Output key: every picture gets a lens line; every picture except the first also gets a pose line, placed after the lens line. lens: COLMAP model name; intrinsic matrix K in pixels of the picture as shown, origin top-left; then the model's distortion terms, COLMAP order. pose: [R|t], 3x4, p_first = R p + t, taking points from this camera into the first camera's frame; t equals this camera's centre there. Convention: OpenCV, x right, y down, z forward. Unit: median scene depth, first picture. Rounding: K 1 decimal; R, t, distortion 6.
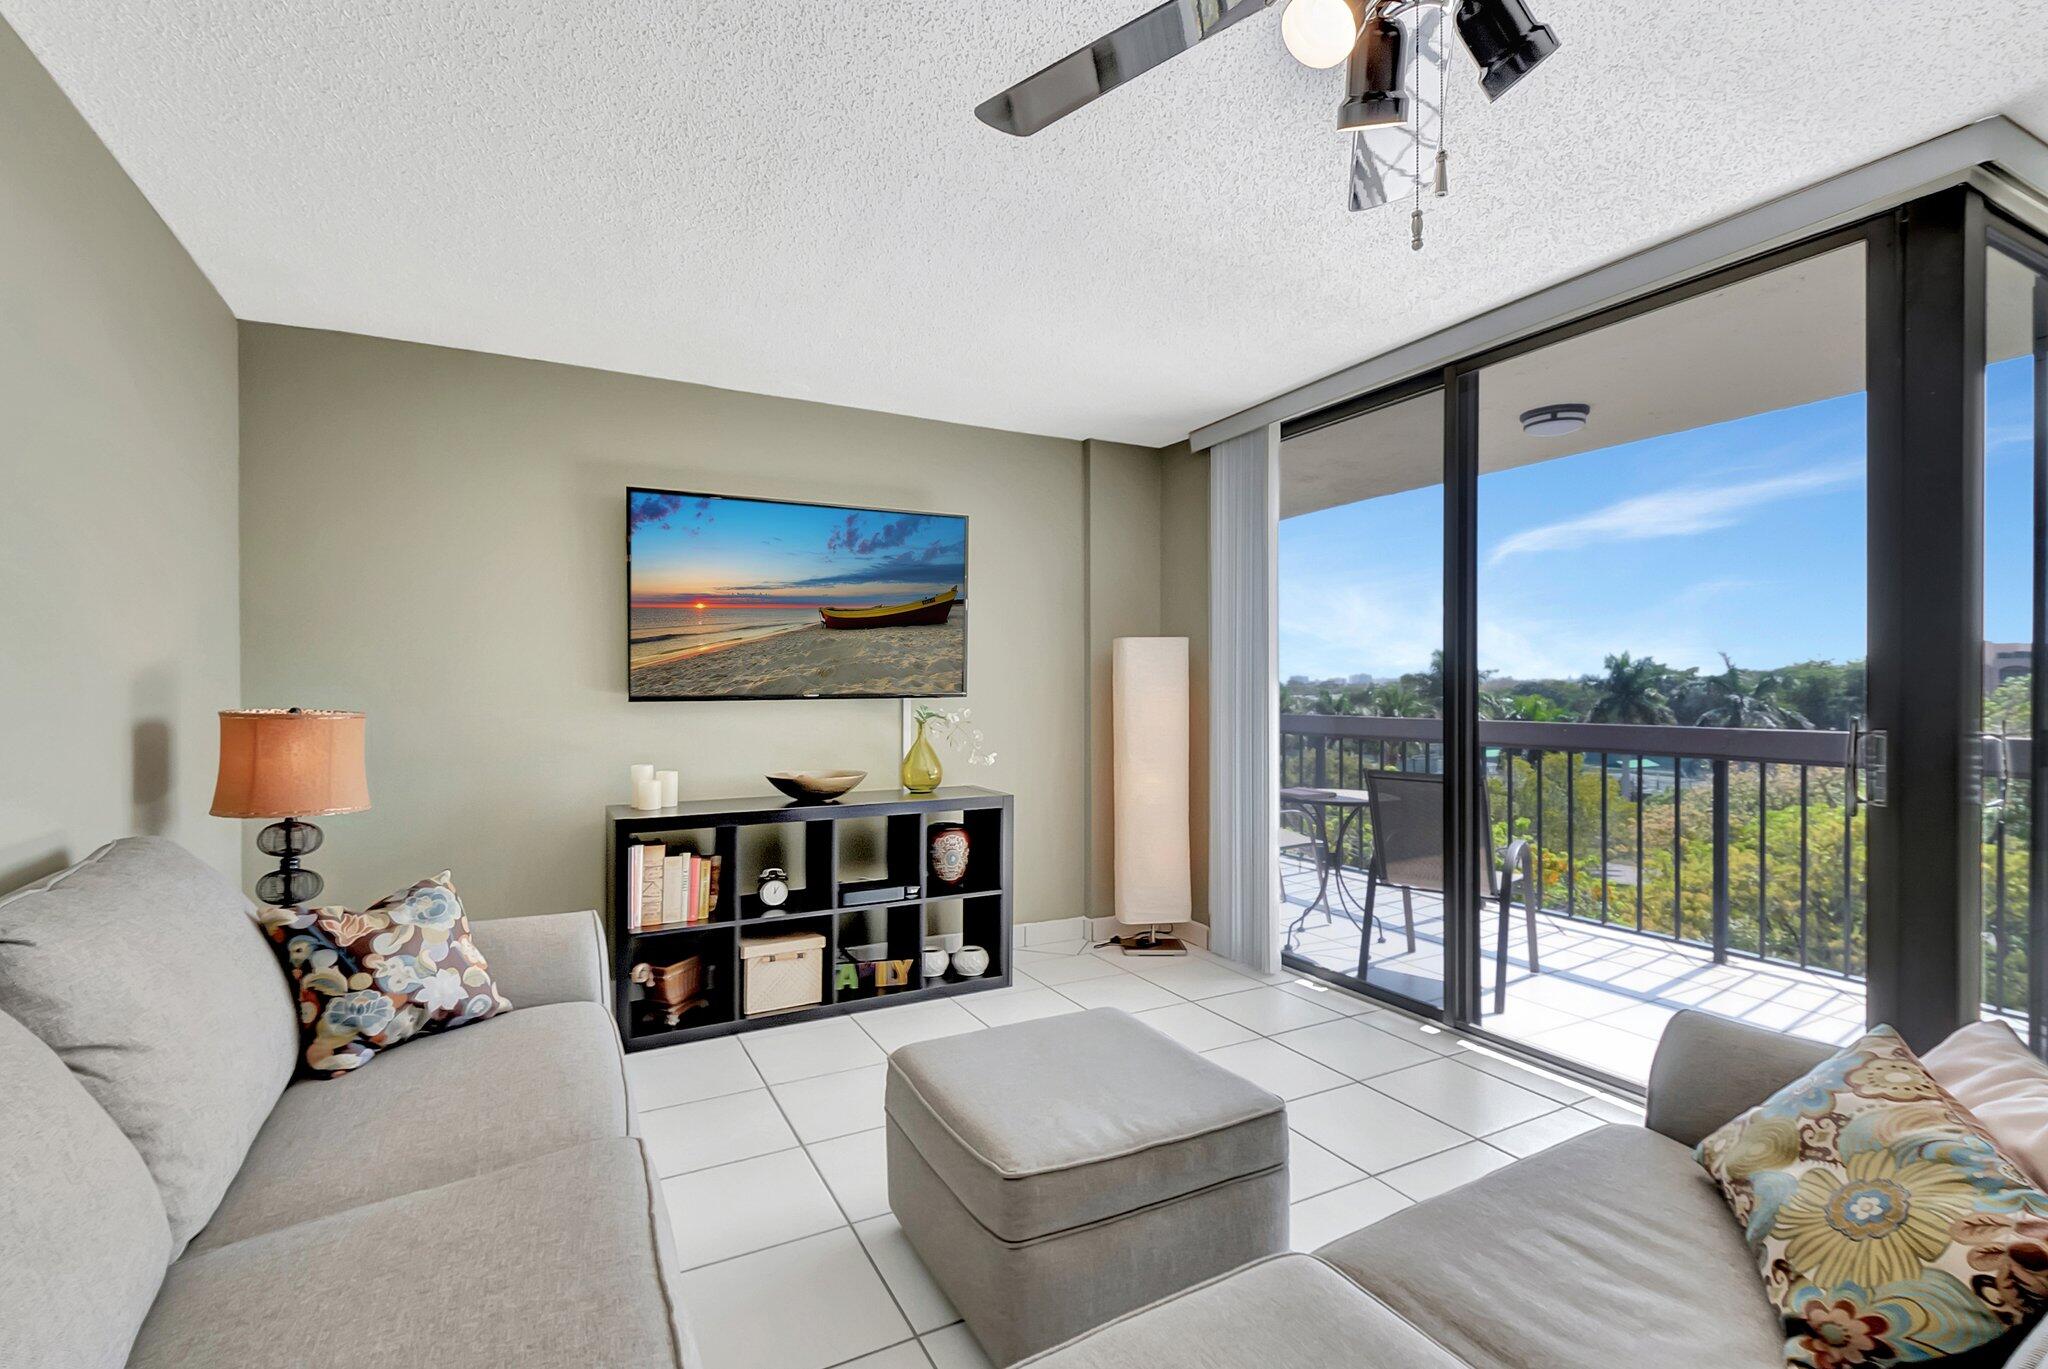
lens RADIAL K [[915.6, 0, 1013.2], [0, 915.6, 690.2], [0, 0, 1]] dist [-0.003433, -0.008369]
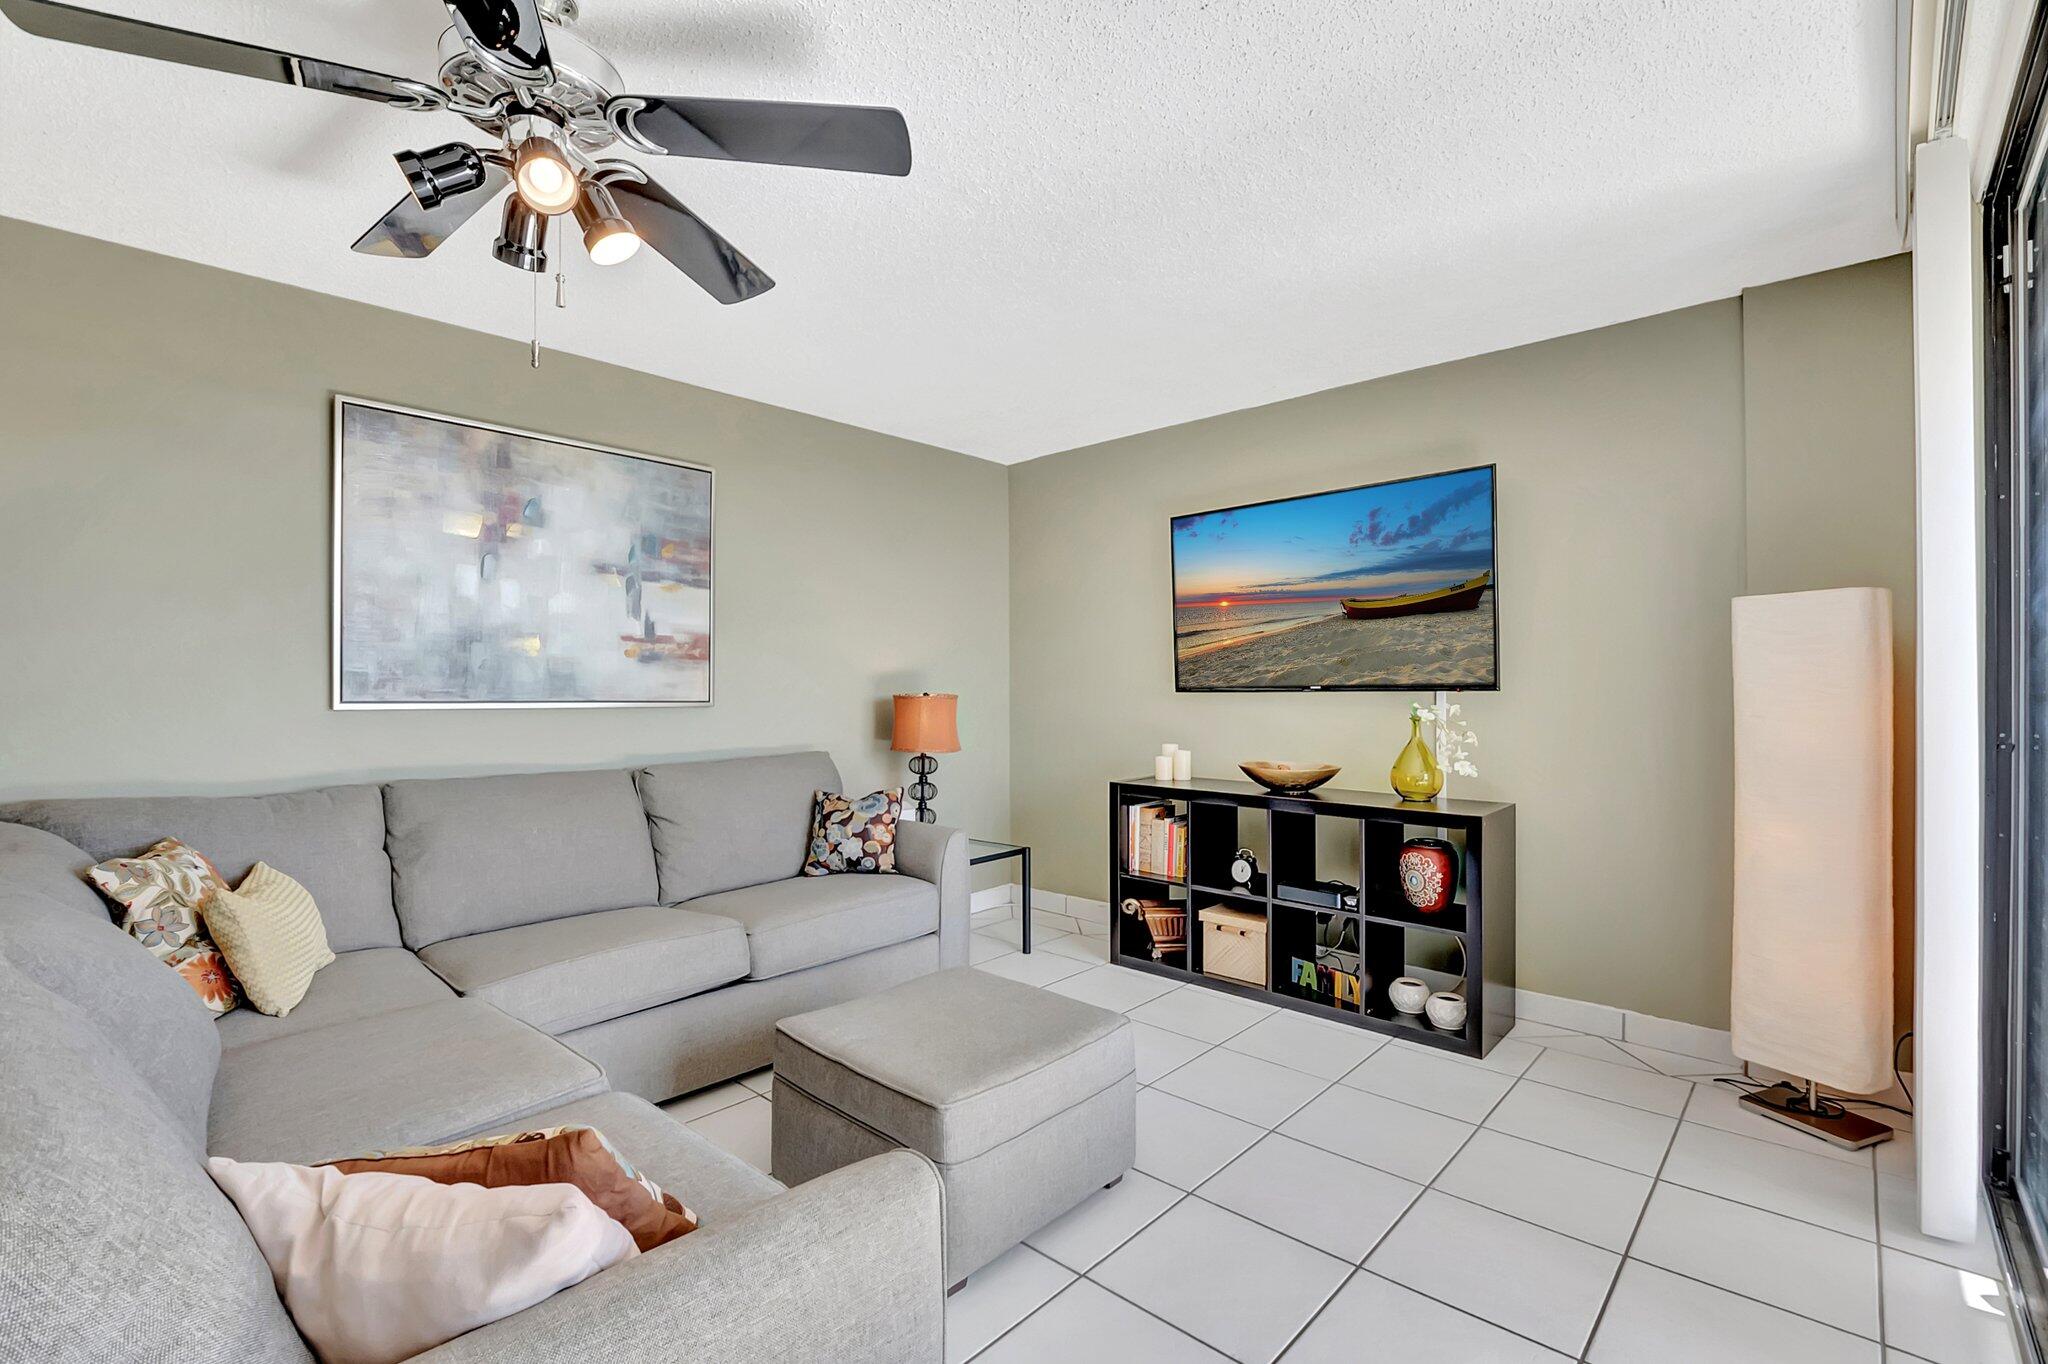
lens RADIAL K [[915.6, 0, 1013.2], [0, 915.6, 687.7], [0, 0, 1]] dist [-0.003433, -0.008369]
pose [[0.329464, 0.007275, -0.944140, 0.651921], [-0.000502, 0.999972, 0.007530, 0.000677], [0.944168, -0.002007, 0.329458, 0.397582]]
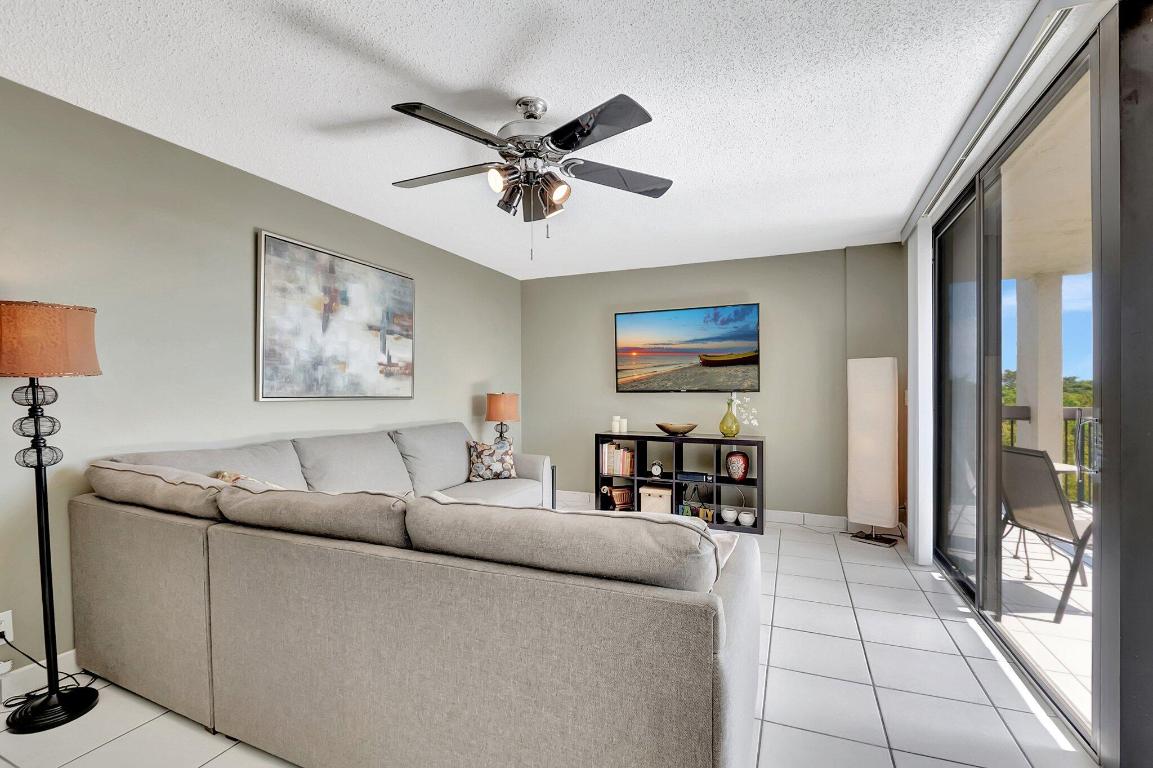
lens RADIAL K [[508.3, 0, 575.2], [0, 508.3, 394.3], [0, 0, 1]] dist [0.000143, 0.000003]
pose [[0.625651, 0.015505, -0.779949, 0.663603], [-0.006910, 0.999873, 0.014333, -0.000043], [0.780073, -0.003578, 0.625679, -0.025614]]
